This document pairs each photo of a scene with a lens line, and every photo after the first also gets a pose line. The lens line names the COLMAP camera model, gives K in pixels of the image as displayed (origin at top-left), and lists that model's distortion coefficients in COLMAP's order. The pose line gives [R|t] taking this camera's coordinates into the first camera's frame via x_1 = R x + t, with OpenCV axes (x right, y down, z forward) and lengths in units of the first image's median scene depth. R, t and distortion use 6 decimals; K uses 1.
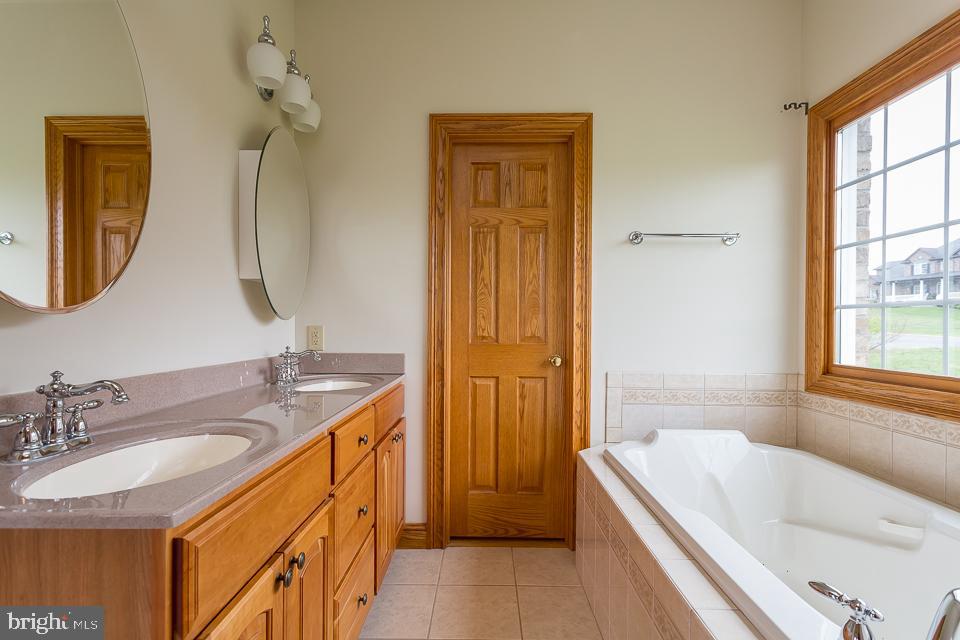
lens RADIAL K [[454.6, 0, 480.0], [0, 454.6, 320.0], [0, 0, 1]] dist [0.001325, 0.000441]
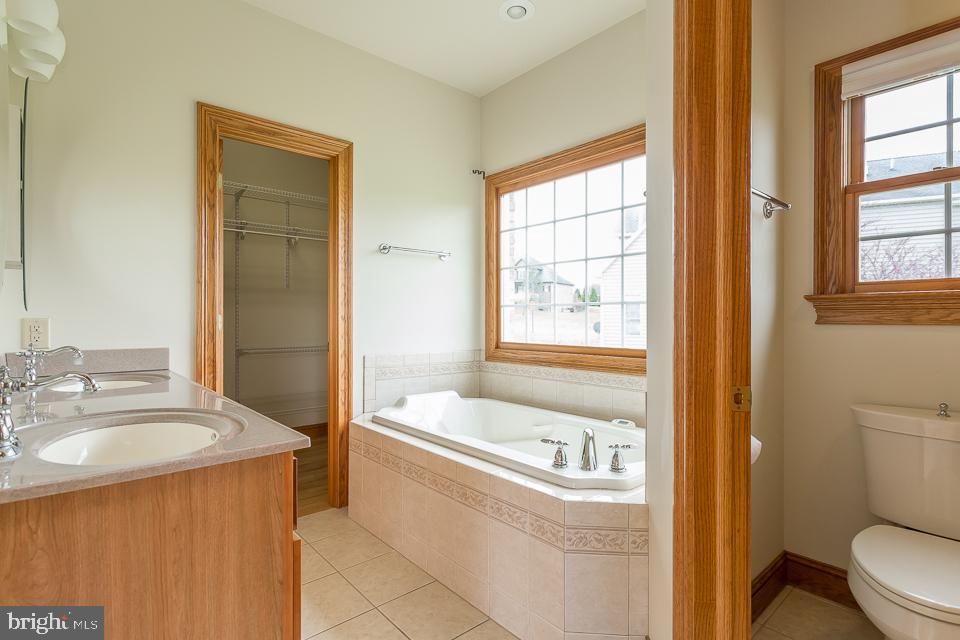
lens RADIAL K [[468.0, 0, 477.7], [0, 468.0, 299.5], [0, 0, 1]] dist [-0.000172, 0.000142]
pose [[0.744703, 0.025240, 0.666919, -0.351171], [-0.006655, 0.999516, -0.030396, -0.000590], [-0.667363, 0.018197, 0.744510, -0.155364]]
